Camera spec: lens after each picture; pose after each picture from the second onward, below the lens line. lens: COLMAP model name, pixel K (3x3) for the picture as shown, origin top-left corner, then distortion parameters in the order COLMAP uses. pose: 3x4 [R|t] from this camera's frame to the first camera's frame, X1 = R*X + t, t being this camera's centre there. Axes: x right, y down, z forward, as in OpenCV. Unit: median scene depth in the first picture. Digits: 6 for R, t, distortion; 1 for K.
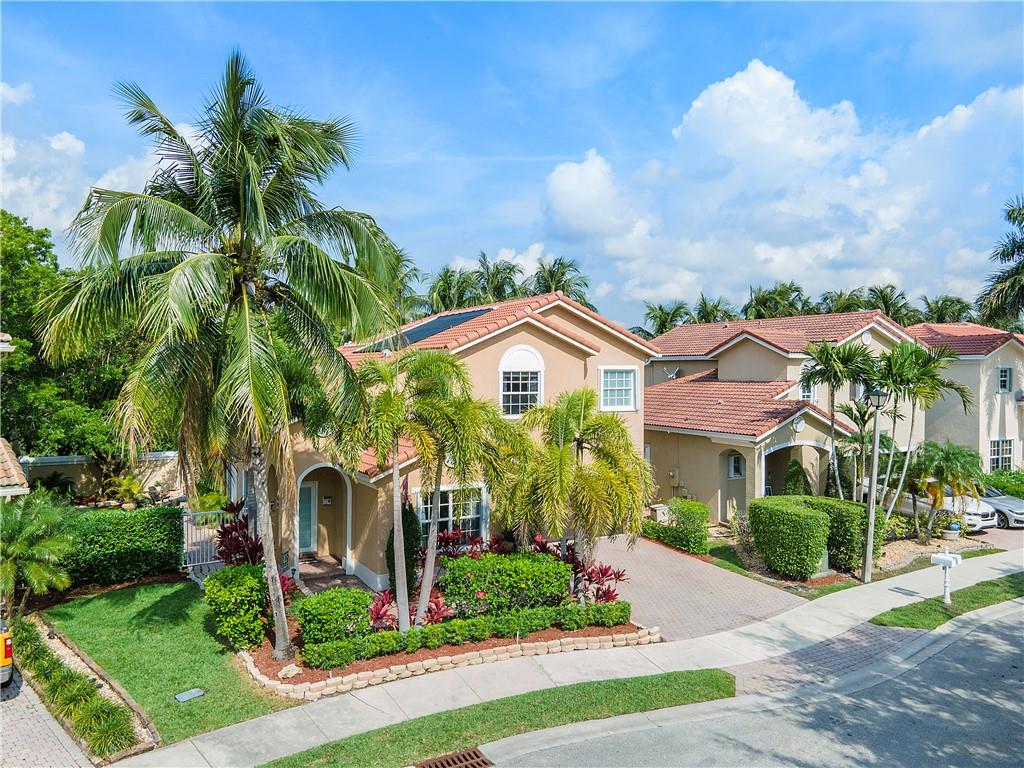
lens RADIAL K [[742.4, 0, 512.0], [0, 742.4, 384.0], [0, 0, 1]] dist [0.048132, -0.005695]
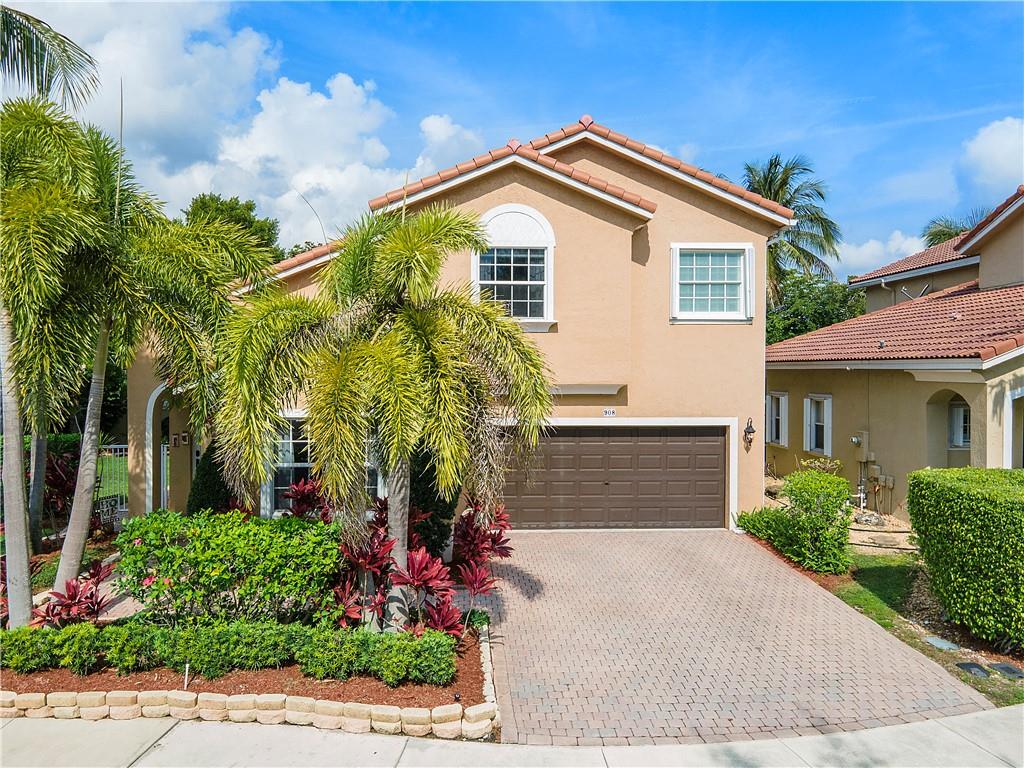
lens RADIAL K [[742.4, 0, 512.0], [0, 742.4, 384.0], [0, 0, 1]] dist [0.048132, -0.005695]
pose [[0.902105, 0.007008, -0.431460, 0.282912], [-0.006863, 0.999975, 0.001893, 0.096650], [0.431463, 0.001254, 0.902130, 0.433468]]
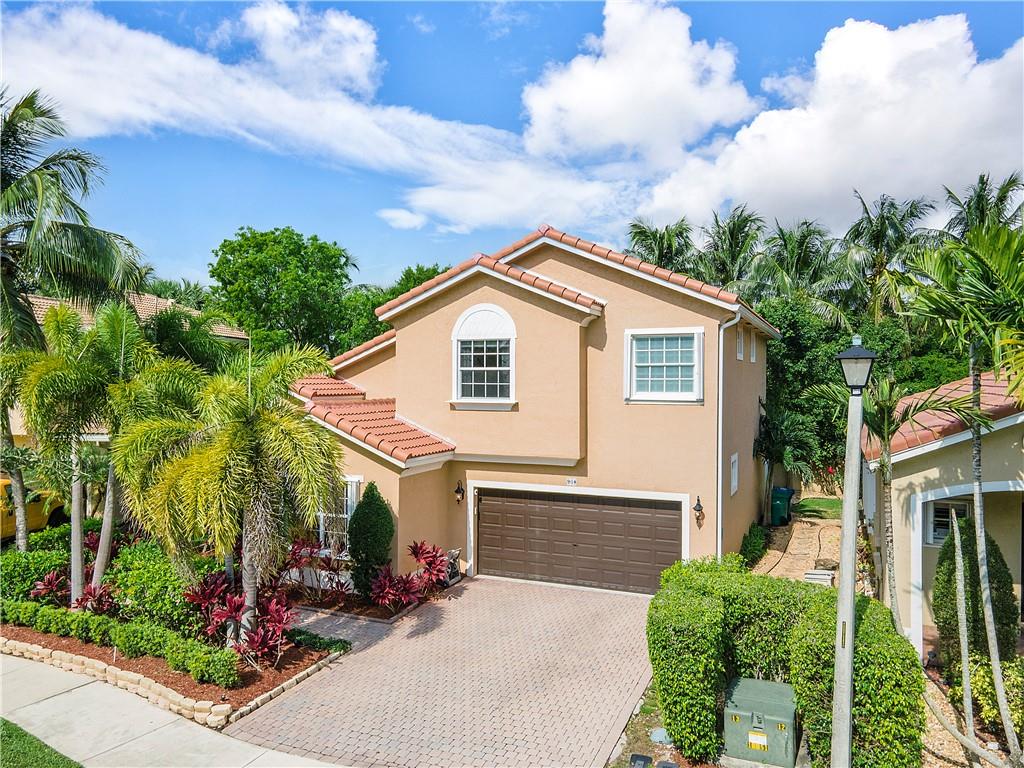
lens RADIAL K [[742.4, 0, 512.0], [0, 742.4, 384.0], [0, 0, 1]] dist [0.048132, -0.005695]
pose [[0.619947, 0.006633, -0.784615, 0.615516], [-0.017087, 0.999841, -0.005048, 0.030839], [0.784457, 0.016536, 0.619962, 0.558150]]
